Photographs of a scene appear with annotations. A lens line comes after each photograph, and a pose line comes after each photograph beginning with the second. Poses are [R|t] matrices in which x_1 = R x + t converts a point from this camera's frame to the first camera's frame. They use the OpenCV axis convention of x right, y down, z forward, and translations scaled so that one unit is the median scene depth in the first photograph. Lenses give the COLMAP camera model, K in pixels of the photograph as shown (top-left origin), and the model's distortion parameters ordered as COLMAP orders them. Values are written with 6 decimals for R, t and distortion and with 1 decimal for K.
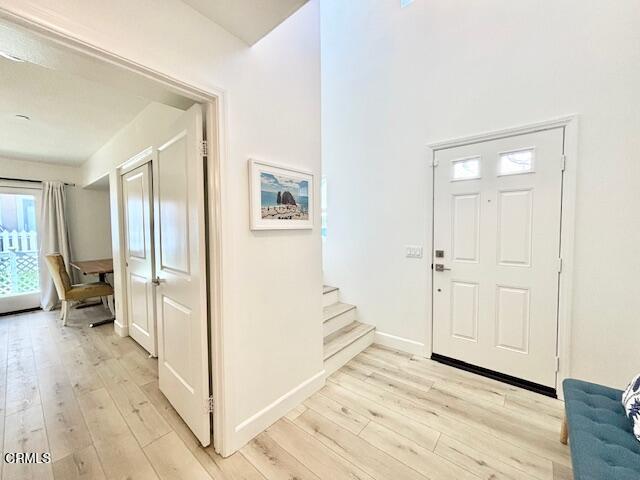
lens RADIAL K [[257.4, 0, 319.8], [0, 257.4, 239.8], [0, 0, 1]] dist [0.004350, -0.001560]
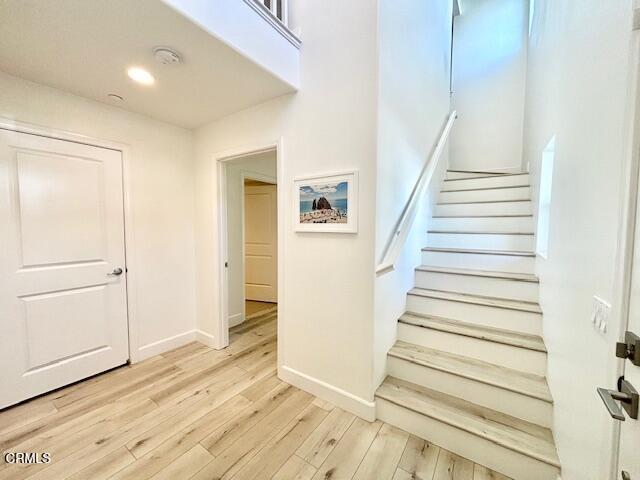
lens RADIAL K [[257.4, 0, 322.2], [0, 257.4, 241.7], [0, 0, 1]] dist [0.004350, -0.001560]
pose [[0.100813, 0.068727, -0.992529, 0.964092], [-0.055672, 0.996438, 0.063343, -0.070345], [0.993347, 0.048870, 0.104280, 0.894262]]
